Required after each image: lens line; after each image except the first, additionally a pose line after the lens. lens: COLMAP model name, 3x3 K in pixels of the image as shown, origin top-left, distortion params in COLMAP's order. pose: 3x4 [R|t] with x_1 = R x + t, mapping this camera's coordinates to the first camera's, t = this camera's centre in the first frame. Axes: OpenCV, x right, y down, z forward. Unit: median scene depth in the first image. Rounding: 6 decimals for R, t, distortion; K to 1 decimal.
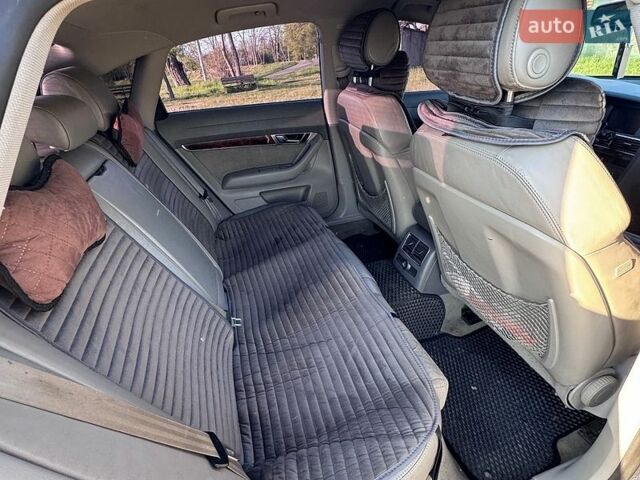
lens RADIAL K [[337.9, 0, 320.0], [0, 337.9, 240.0], [0, 0, 1]] dist [-0.000318, -0.000416]
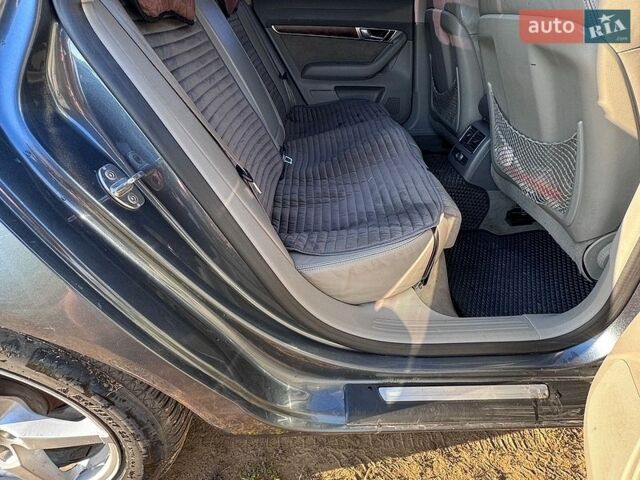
lens RADIAL K [[337.9, 0, 320.0], [0, 337.9, 240.0], [0, 0, 1]] dist [-0.000318, -0.000416]
pose [[0.958423, 0.203626, -0.199902, 0.110790], [-0.182543, 0.975975, 0.118959, 0.273646], [0.219323, -0.077523, 0.972568, -0.082993]]
